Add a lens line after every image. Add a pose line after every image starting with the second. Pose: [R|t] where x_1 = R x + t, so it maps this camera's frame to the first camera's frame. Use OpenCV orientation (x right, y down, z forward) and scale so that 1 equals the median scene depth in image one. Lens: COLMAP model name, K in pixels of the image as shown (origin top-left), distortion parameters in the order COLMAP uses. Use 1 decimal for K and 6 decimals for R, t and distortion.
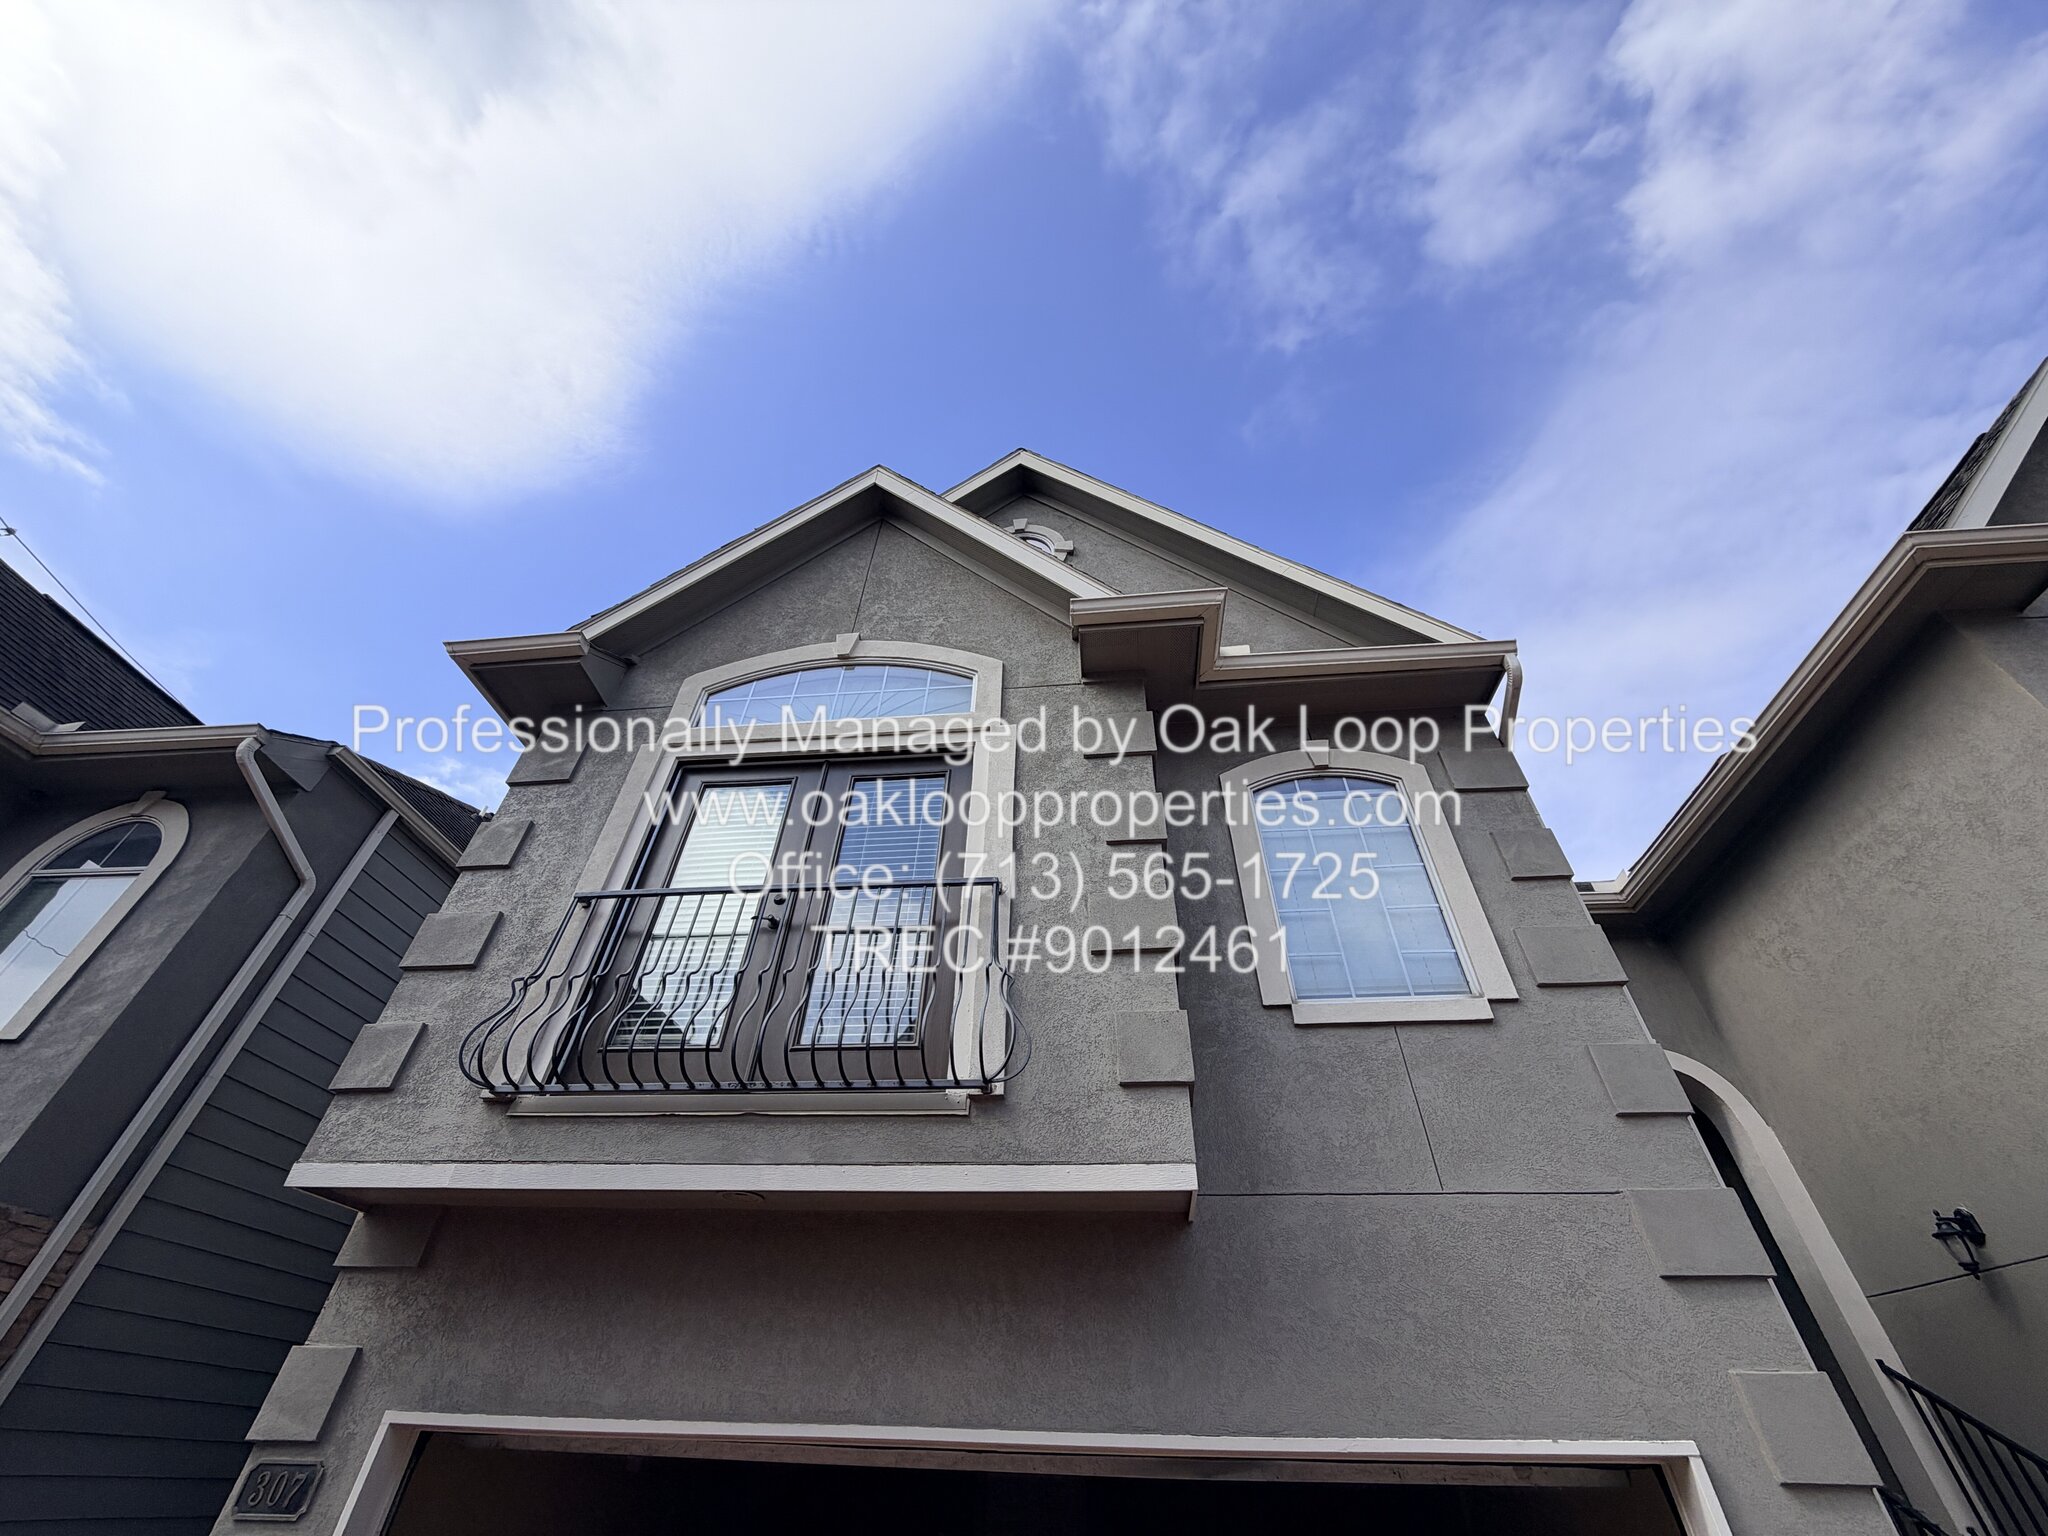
lens RADIAL K [[817.2, 0, 1018.8], [0, 817.2, 769.4], [0, 0, 1]] dist [0.000783, -0.000103]
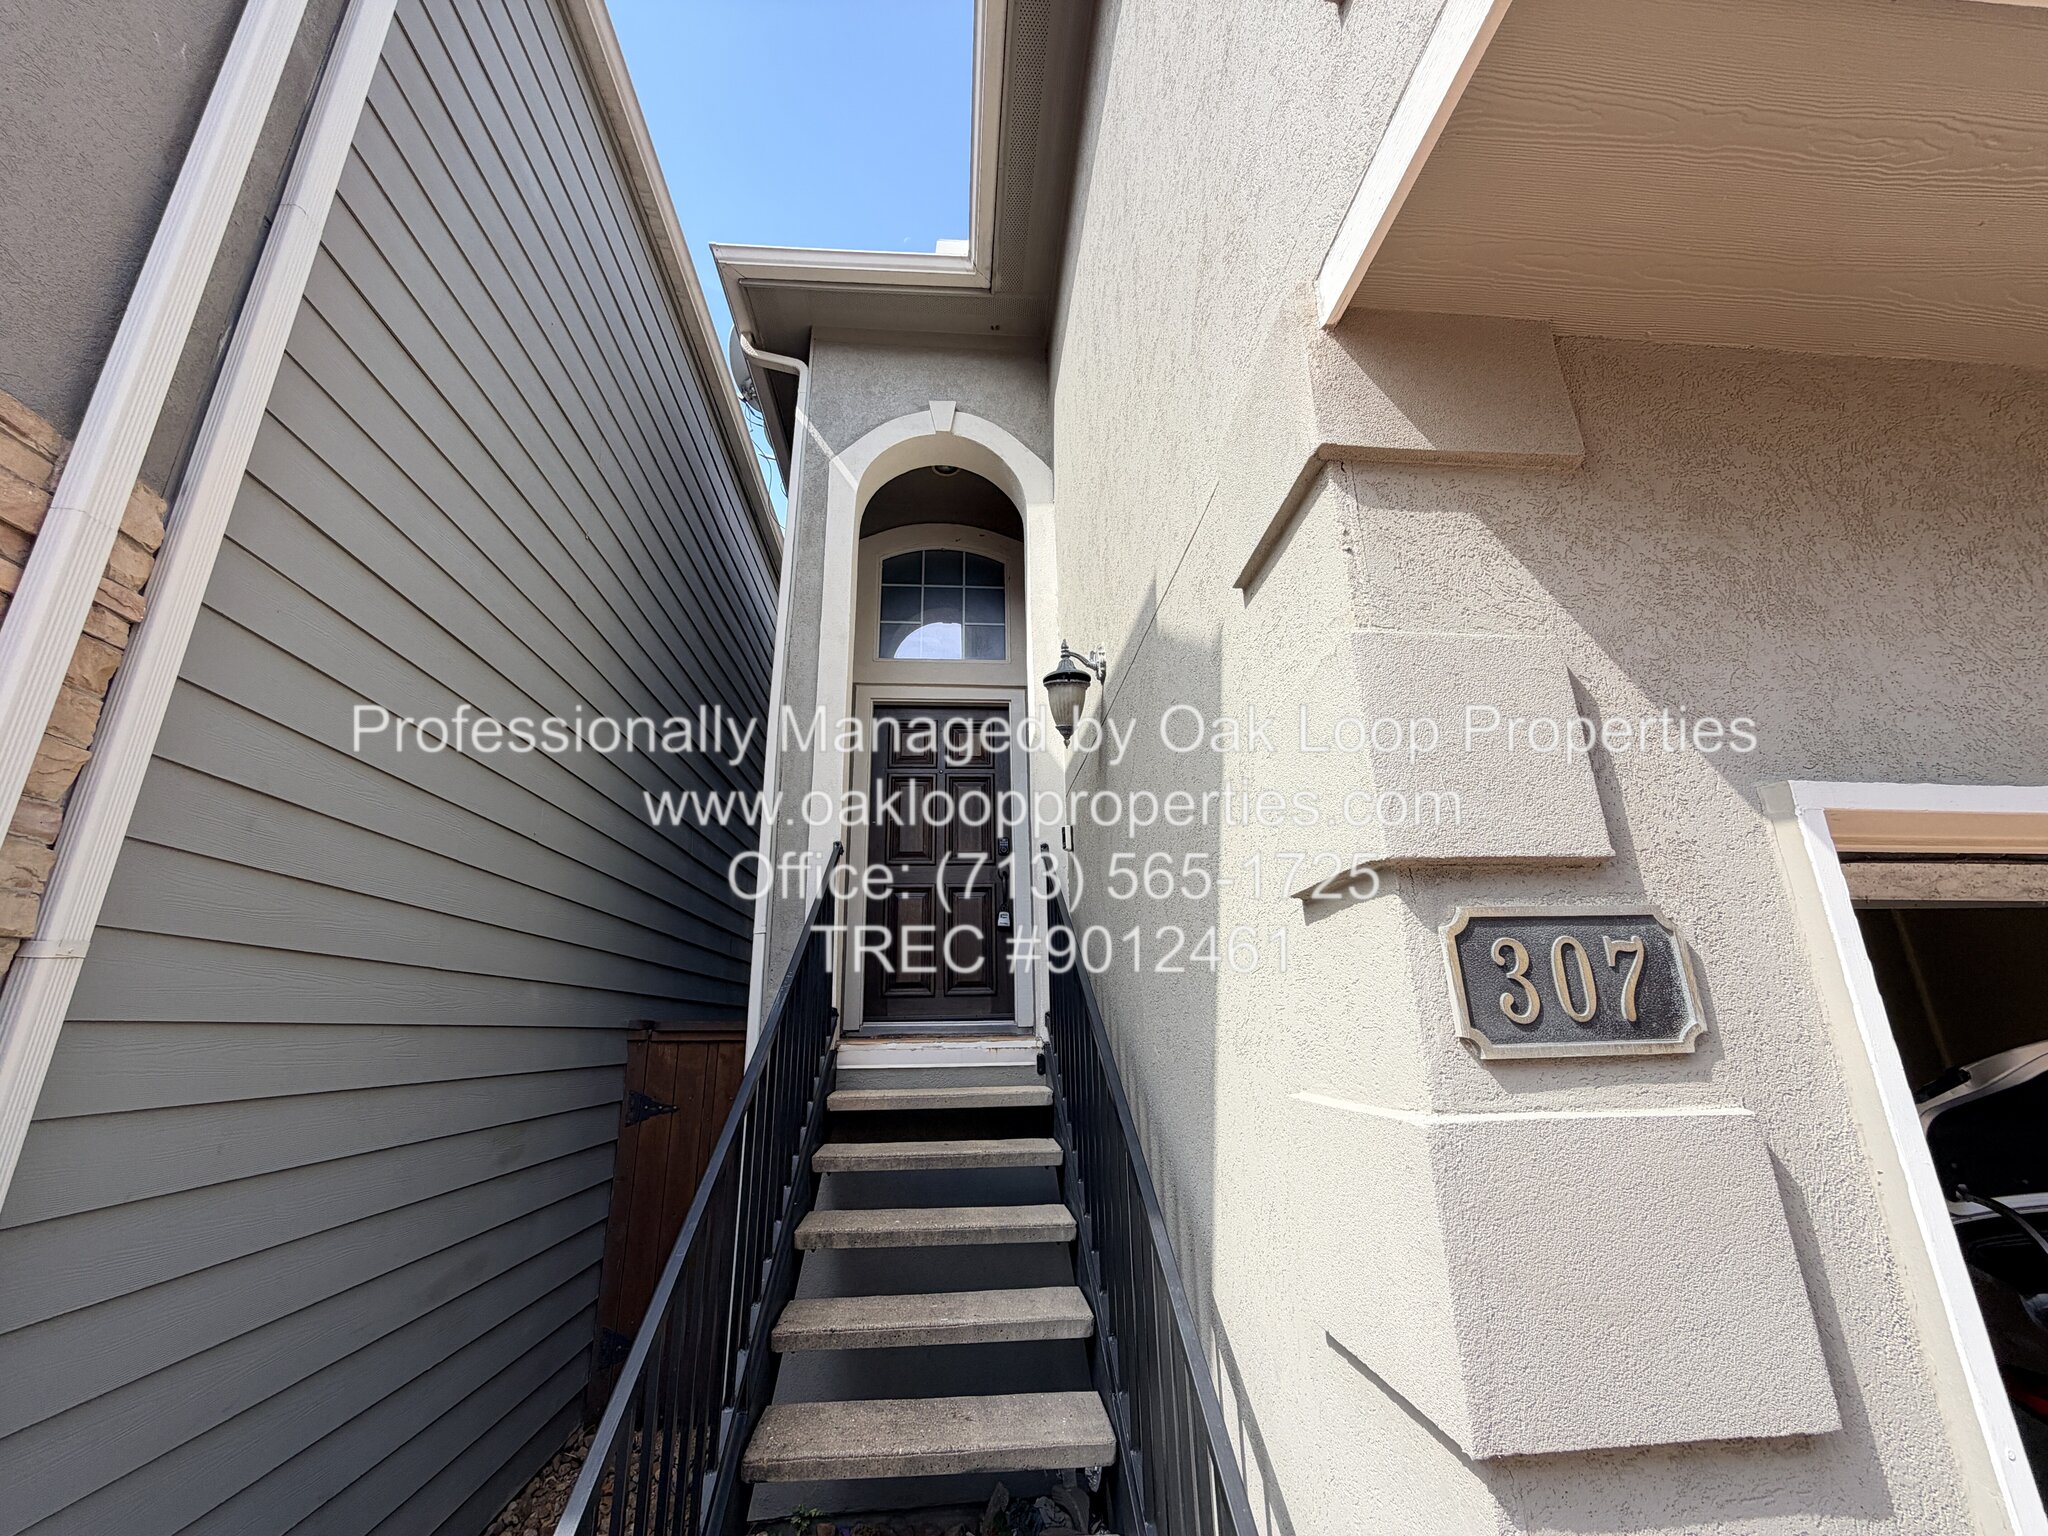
lens RADIAL K [[817.2, 0, 1018.8], [0, 817.2, 769.4], [0, 0, 1]] dist [0.000783, -0.000103]
pose [[0.981533, 0.017097, 0.190530, -1.101371], [-0.092375, 0.914537, 0.393812, 0.661093], [-0.167513, -0.404140, 0.899228, 0.739860]]
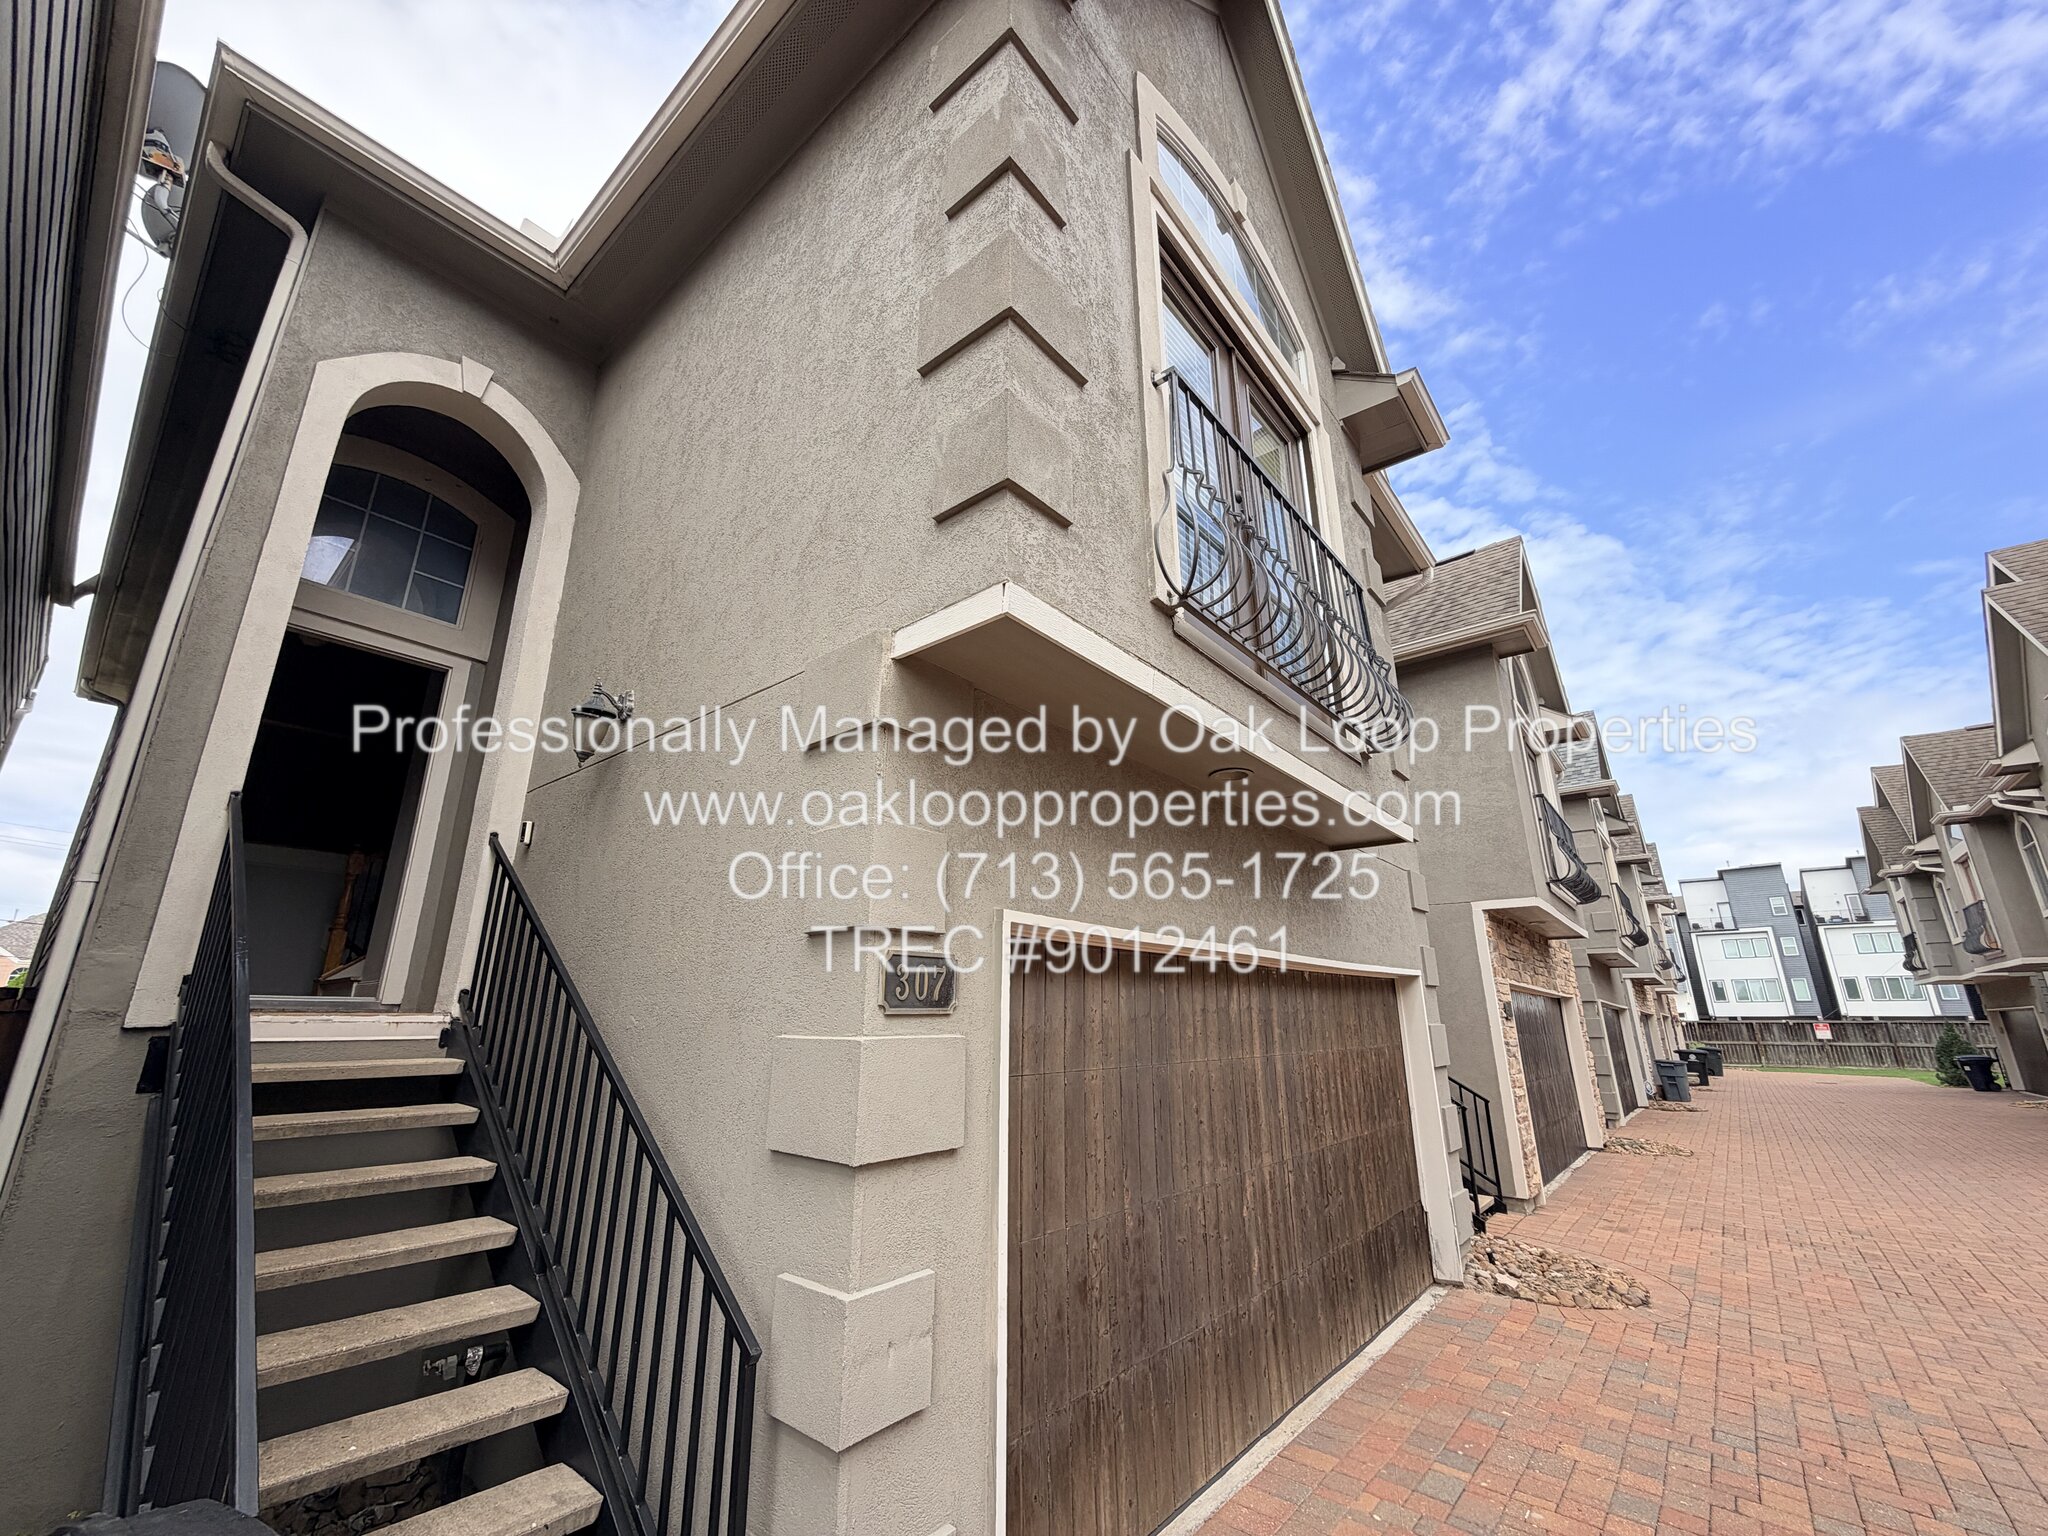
lens RADIAL K [[817.8, 0, 1019.1], [0, 817.8, 769.0], [0, 0, 1]] dist [-0.001080, 0.000535]
pose [[0.554783, 0.218687, 0.802741, -1.412096], [-0.540510, 0.828232, 0.147921, 0.522551], [-0.632507, -0.515953, 0.577691, 0.572151]]
